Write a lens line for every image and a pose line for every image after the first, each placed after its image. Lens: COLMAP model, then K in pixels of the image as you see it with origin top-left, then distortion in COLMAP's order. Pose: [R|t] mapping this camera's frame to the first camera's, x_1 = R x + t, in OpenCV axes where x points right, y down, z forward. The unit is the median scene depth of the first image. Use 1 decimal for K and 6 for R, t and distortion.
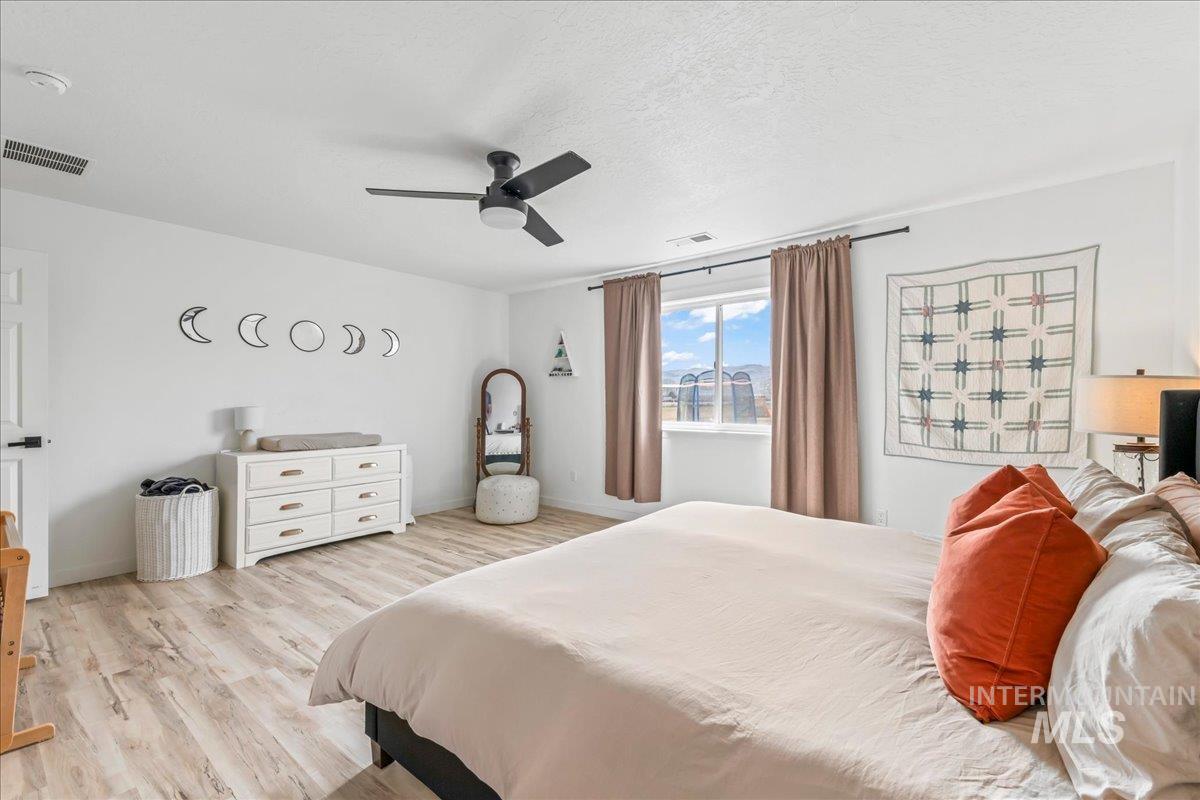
lens RADIAL K [[540.1, 0, 593.9], [0, 540.1, 400.3], [0, 0, 1]] dist [0.001547, 0.000055]
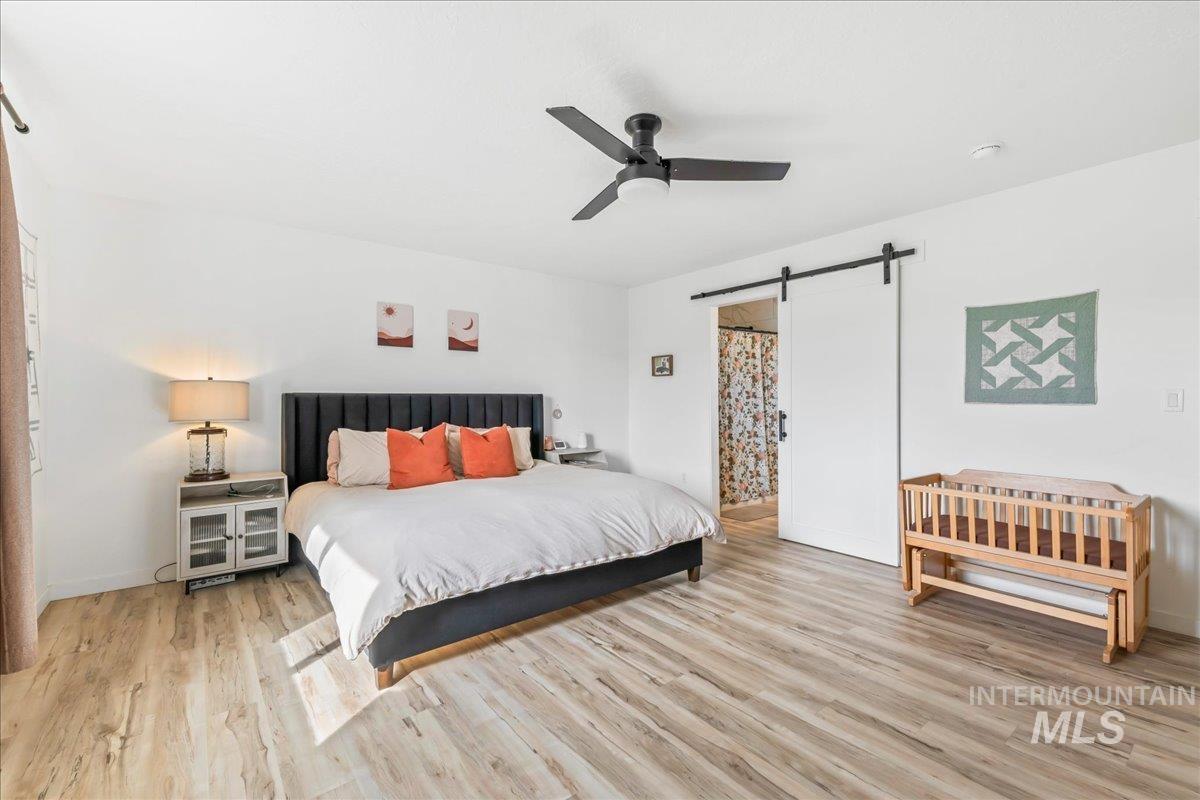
lens RADIAL K [[487.7, 0, 603.3], [0, 487.7, 402.1], [0, 0, 1]] dist [0.031220, -0.004616]
pose [[-0.983051, -0.003085, 0.183305, -0.286482], [-0.001618, 0.999965, 0.008155, -0.000757], [-0.183324, 0.007720, -0.983022, 2.069414]]
